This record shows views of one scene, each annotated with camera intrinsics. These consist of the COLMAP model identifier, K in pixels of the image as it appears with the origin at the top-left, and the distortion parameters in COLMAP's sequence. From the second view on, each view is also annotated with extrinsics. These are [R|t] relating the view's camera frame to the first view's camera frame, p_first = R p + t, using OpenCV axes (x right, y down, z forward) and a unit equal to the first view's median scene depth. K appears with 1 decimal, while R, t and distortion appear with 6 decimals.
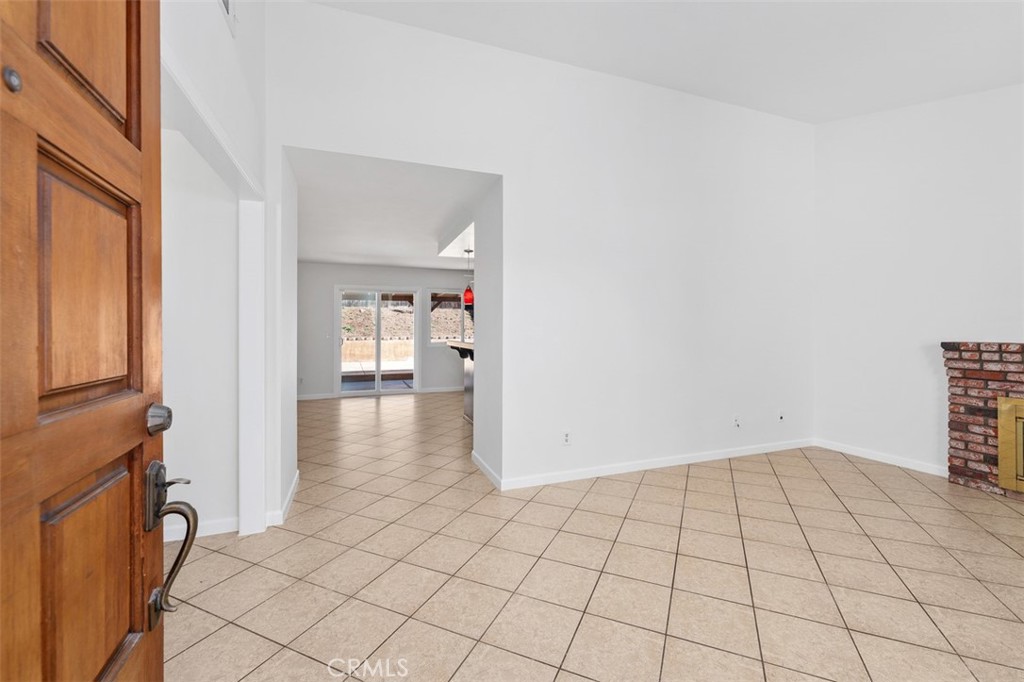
lens RADIAL K [[421.4, 0, 514.7], [0, 421.4, 335.2], [0, 0, 1]] dist [0.001128, -0.000747]
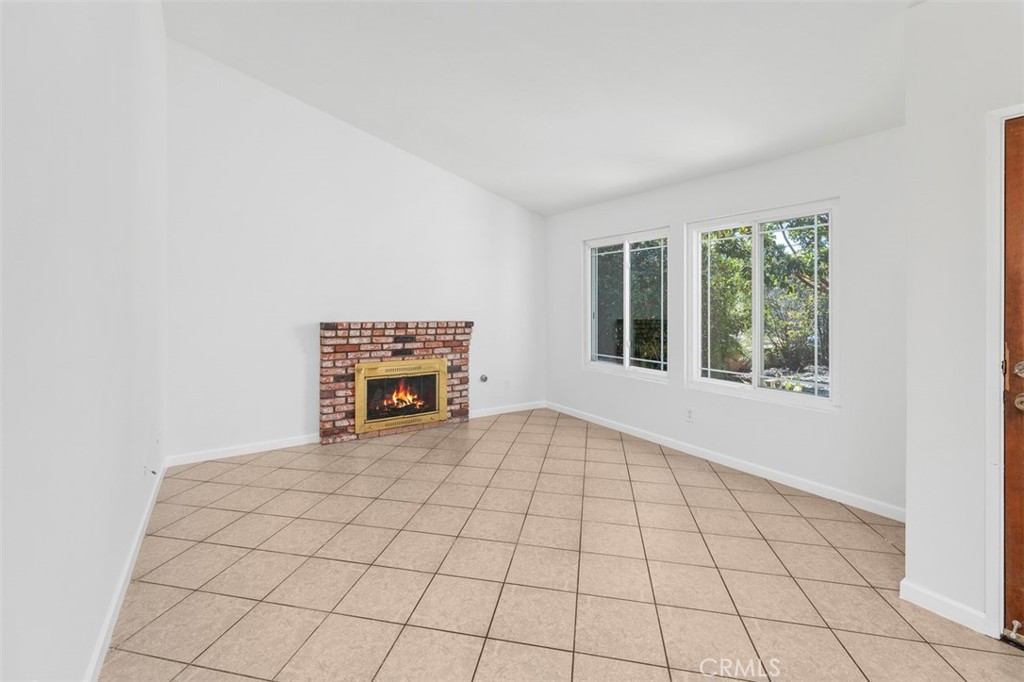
lens RADIAL K [[421.4, 0, 507.5], [0, 421.4, 312.2], [0, 0, 1]] dist [0.001128, -0.000747]
pose [[-0.224072, 0.001176, 0.974572, -0.206076], [0.009117, 0.999958, 0.000890, -0.008735], [-0.974530, 0.009085, -0.224074, 0.805641]]
